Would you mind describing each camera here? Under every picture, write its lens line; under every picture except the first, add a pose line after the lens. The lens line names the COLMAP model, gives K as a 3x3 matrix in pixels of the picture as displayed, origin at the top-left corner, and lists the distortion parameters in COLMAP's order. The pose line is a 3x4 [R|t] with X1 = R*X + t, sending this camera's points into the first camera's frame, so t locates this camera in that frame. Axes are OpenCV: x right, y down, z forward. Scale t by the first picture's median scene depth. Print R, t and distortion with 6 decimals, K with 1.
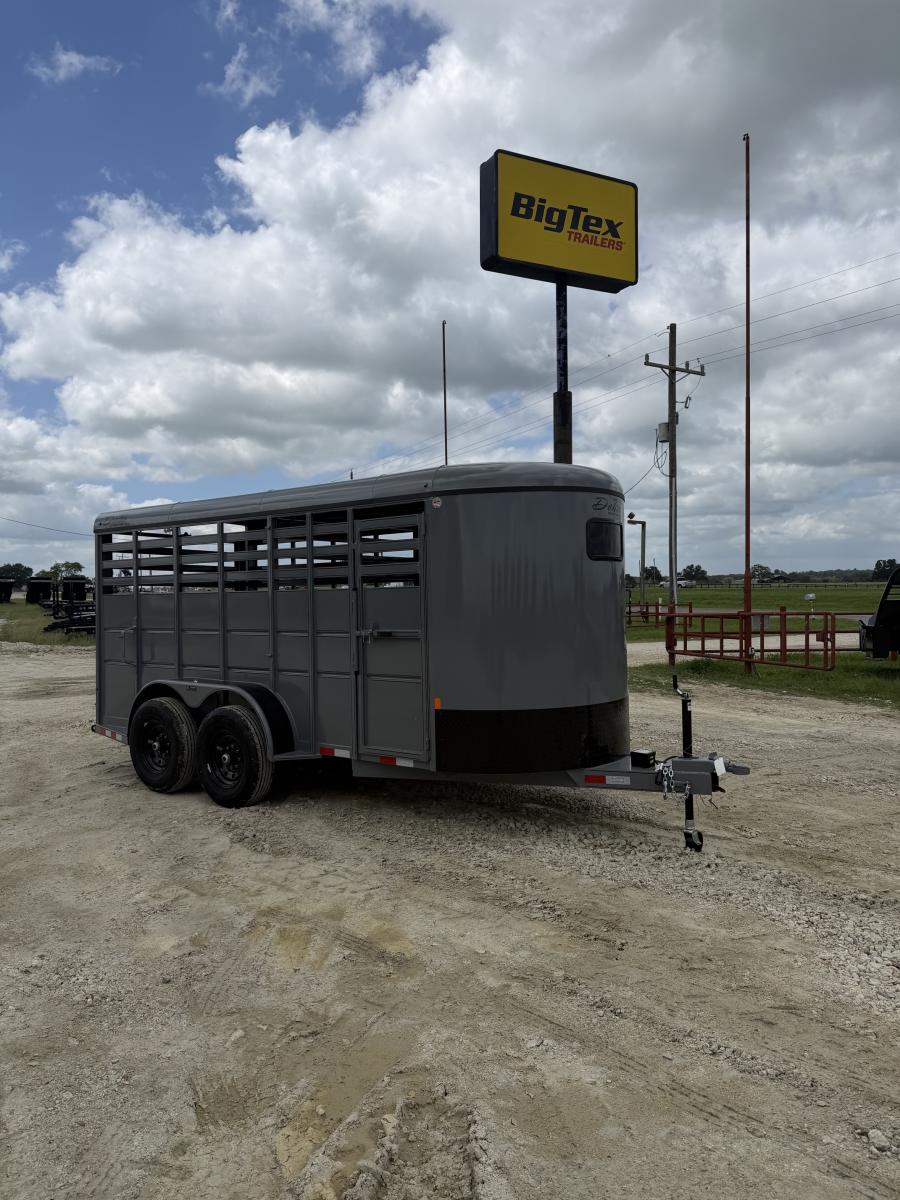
lens RADIAL K [[857.5, 0, 450.0], [0, 857.5, 600.0], [0, 0, 1]] dist [0.089415, -0.147236]
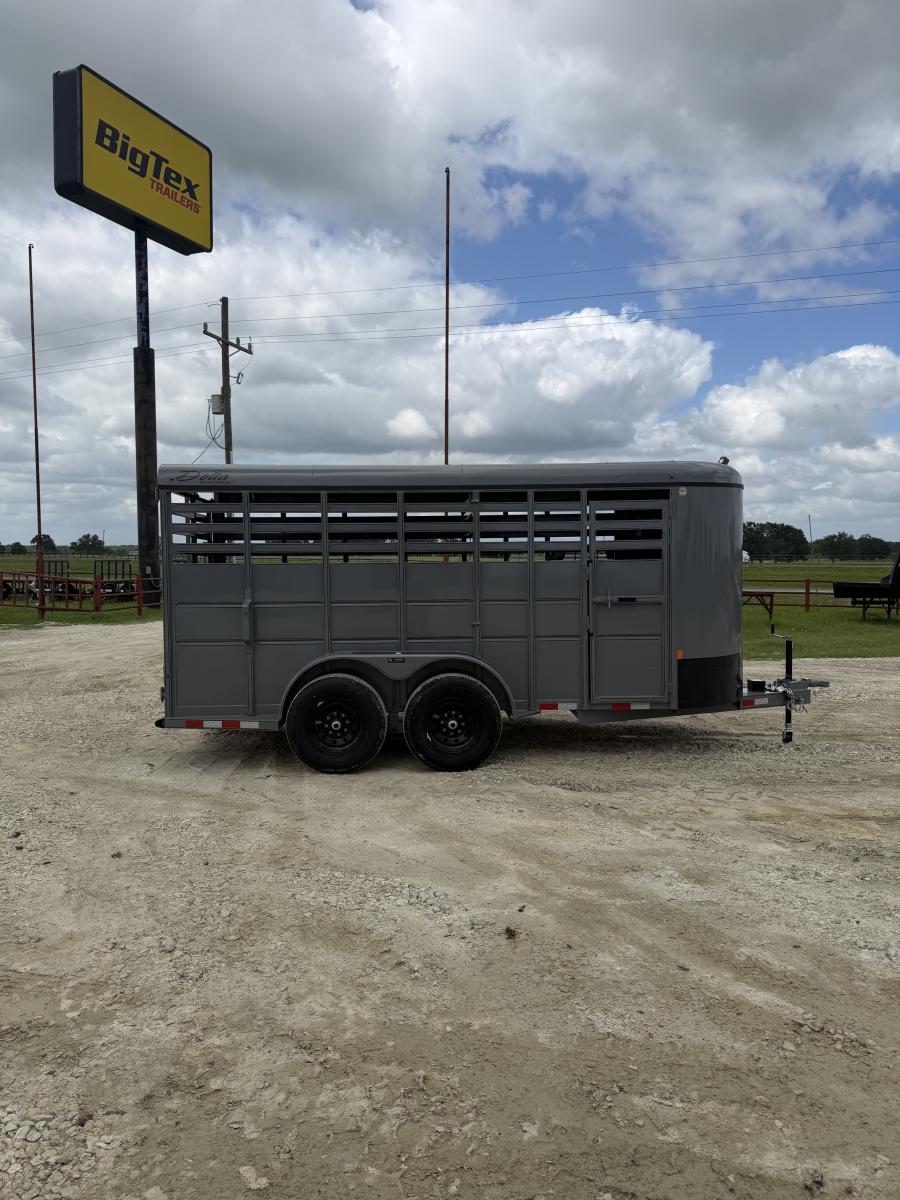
lens RADIAL K [[861.8, 0, 450.0], [0, 861.8, 600.0], [0, 0, 1]] dist [0.048220, -0.042282]
pose [[0.766693, -0.020730, 0.641679, -0.233012], [-0.000502, 0.999459, 0.032889, 0.000282], [-0.642013, -0.025538, 0.766268, 0.056172]]
